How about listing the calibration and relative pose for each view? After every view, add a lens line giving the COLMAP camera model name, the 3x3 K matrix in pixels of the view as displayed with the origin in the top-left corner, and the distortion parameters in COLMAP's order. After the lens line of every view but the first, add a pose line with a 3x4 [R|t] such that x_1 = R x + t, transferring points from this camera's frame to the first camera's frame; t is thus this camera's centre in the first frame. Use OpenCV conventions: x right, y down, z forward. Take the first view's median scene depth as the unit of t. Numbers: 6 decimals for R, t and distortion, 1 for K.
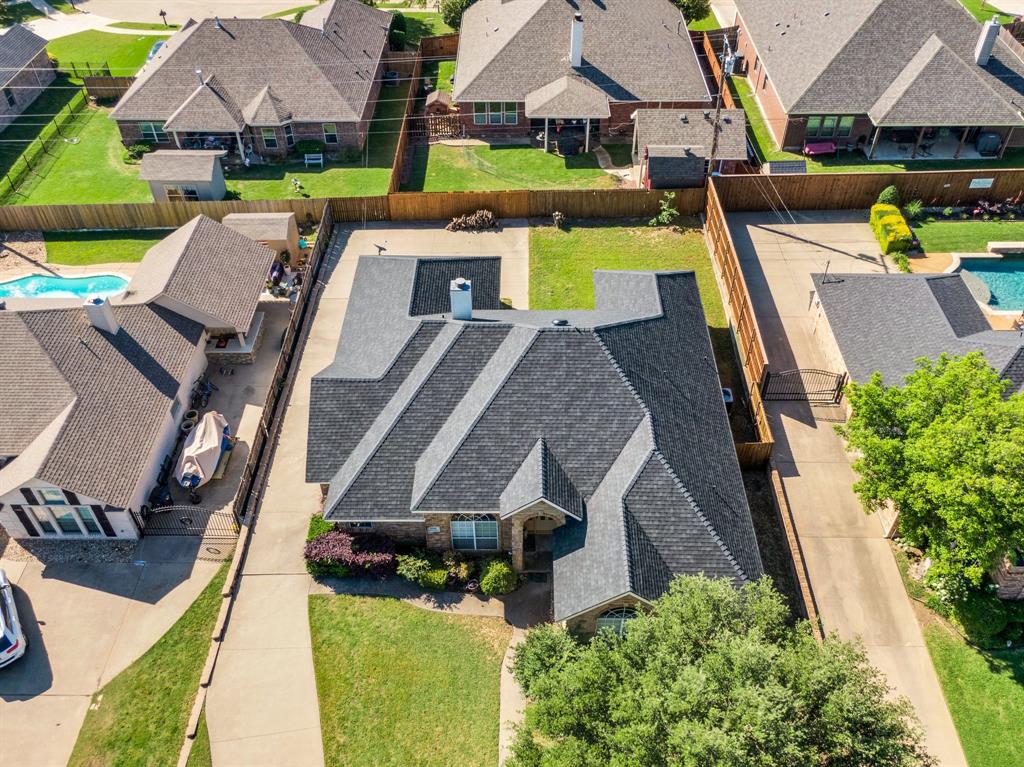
lens RADIAL K [[867.4, 0, 512.0], [0, 867.4, 383.5], [0, 0, 1]] dist [0.017531, -0.001472]
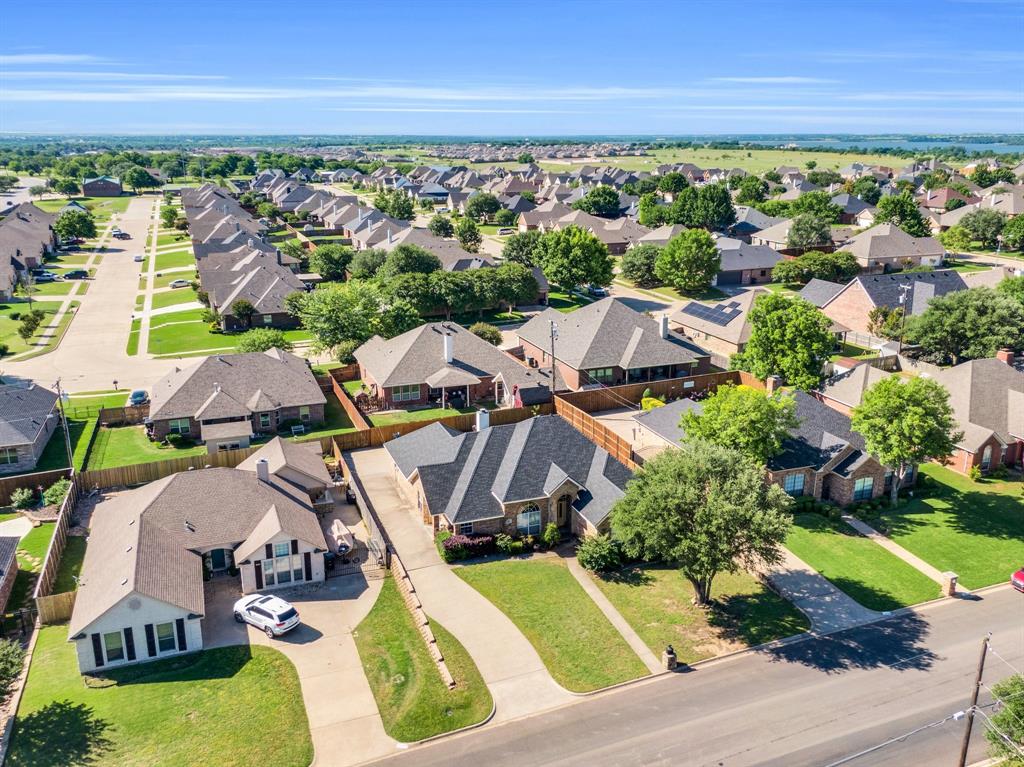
lens RADIAL K [[867.4, 0, 512.0], [0, 867.4, 383.5], [0, 0, 1]] dist [0.017531, -0.001472]
pose [[0.931651, -0.095905, 0.350468, -0.617216], [0.247058, 0.874466, -0.417458, 0.600760], [-0.266436, 0.475512, 0.838392, -0.603842]]
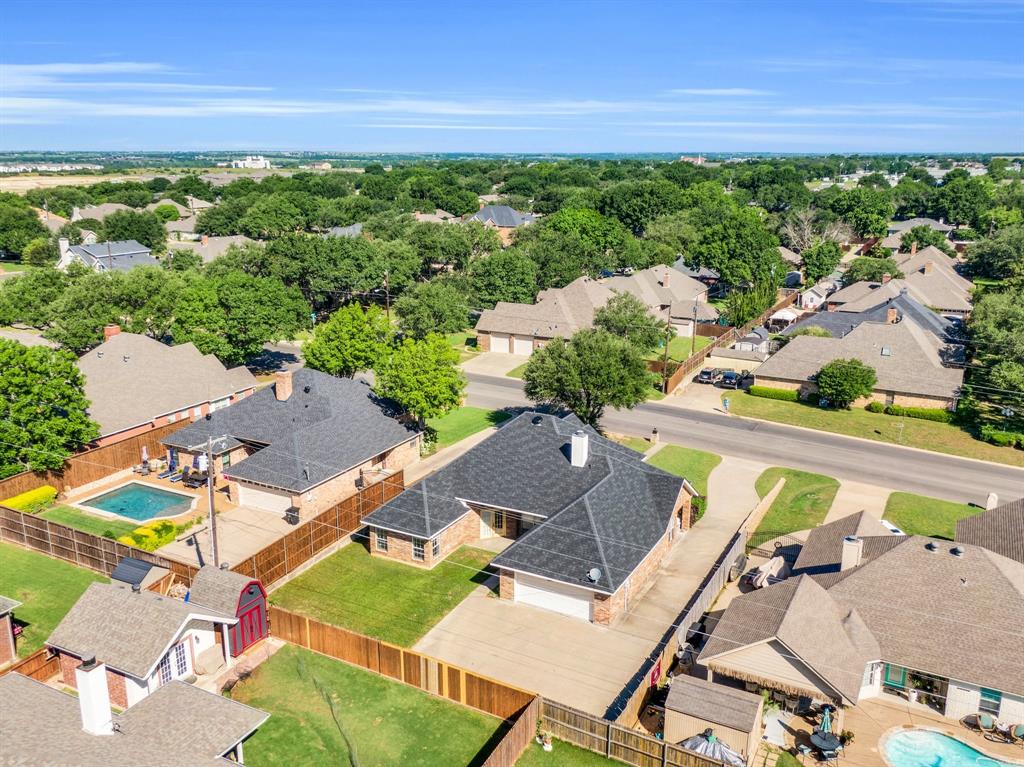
lens RADIAL K [[867.4, 0, 512.0], [0, 867.4, 383.5], [0, 0, 1]] dist [0.017531, -0.001472]
pose [[-0.887245, -0.120635, 0.445246, -0.590084], [0.315064, 0.546535, 0.775909, -1.300122], [-0.336945, 0.828702, -0.446903, 1.548742]]
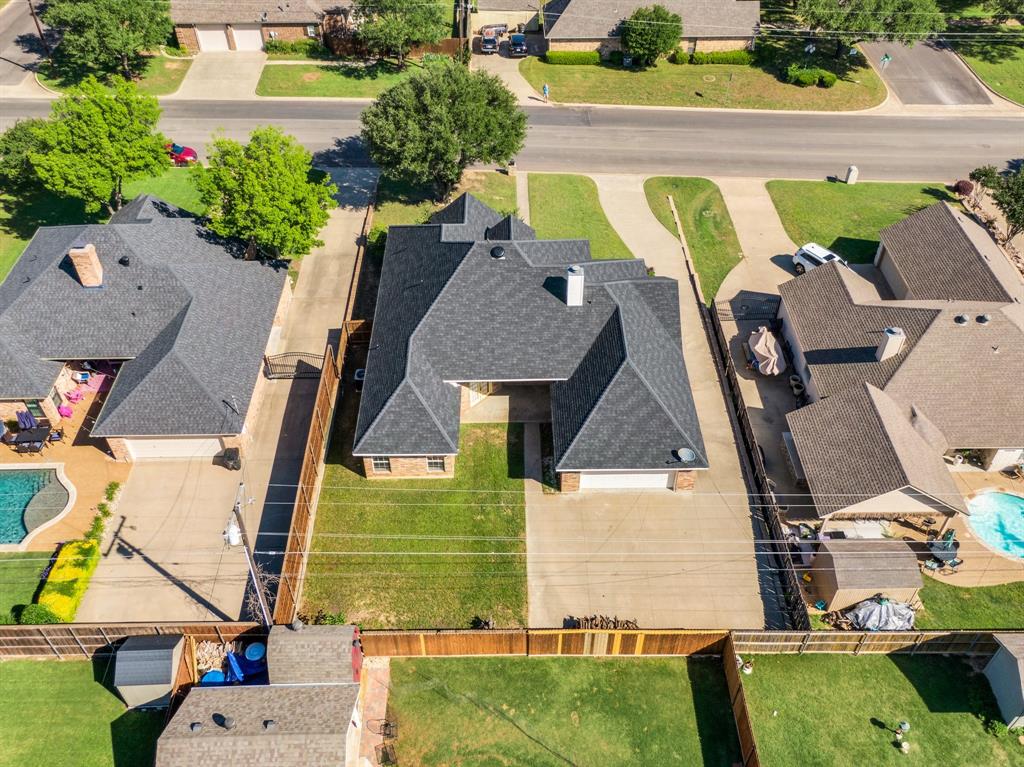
lens RADIAL K [[867.4, 0, 512.0], [0, 867.4, 383.5], [0, 0, 1]] dist [0.017531, -0.001472]
pose [[-0.999671, 0.020525, -0.015398, 0.055294], [-0.014300, 0.052598, 0.998513, -1.284072], [0.021304, 0.998405, -0.052288, 1.149097]]
